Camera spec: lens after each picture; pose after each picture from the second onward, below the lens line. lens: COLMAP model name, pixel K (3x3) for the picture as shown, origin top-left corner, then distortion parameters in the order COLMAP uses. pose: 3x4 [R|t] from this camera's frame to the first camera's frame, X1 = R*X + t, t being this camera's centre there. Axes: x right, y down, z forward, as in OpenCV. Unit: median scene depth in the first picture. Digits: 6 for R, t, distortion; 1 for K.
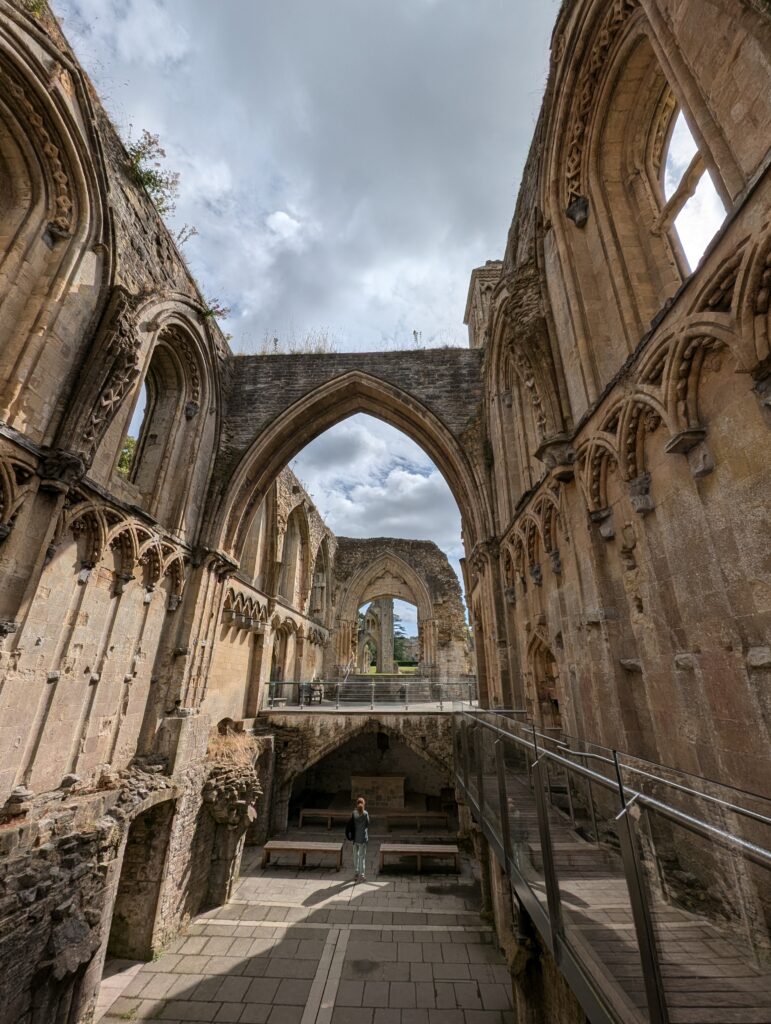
lens RADIAL K [[419.3, 0, 389.3], [0, 419.3, 516.7], [0, 0, 1]] dist [0.001901, -0.001817]
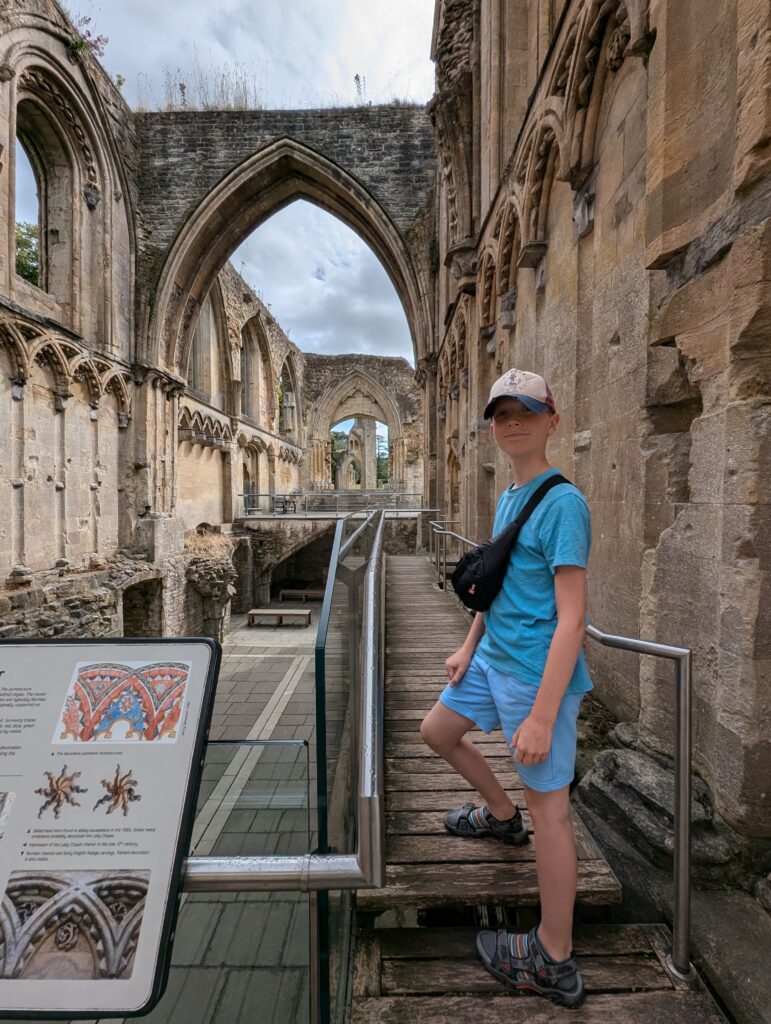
lens RADIAL K [[419.3, 0, 386.7], [0, 419.3, 512.9], [0, 0, 1]] dist [0.001901, -0.001817]
pose [[0.999600, -0.009233, 0.026731, 0.106193], [-0.002222, 0.916650, 0.399684, -0.002793], [-0.028193, -0.399584, 0.916263, -0.067758]]
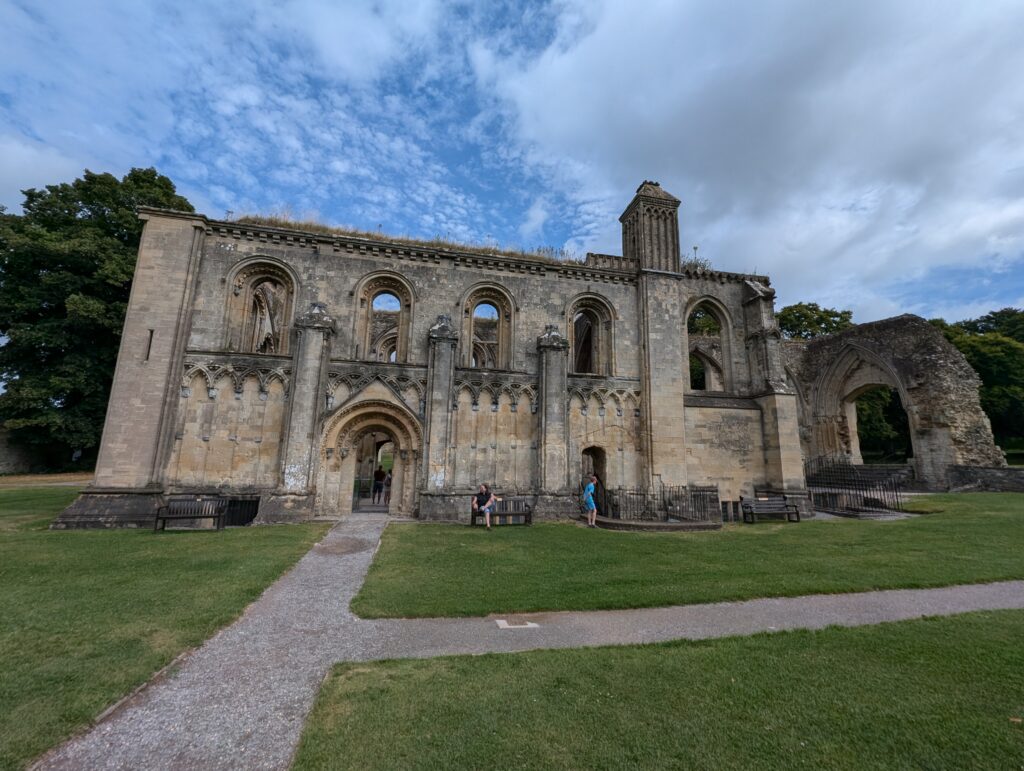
lens RADIAL K [[419.3, 0, 512.4], [0, 419.3, 384.3], [0, 0, 1]] dist [0.001901, -0.001817]
pose [[0.250197, -0.175325, -0.952188, 2.193435], [0.337465, 0.937586, -0.083964, -0.027523], [0.907480, -0.300322, 0.293747, -0.052647]]
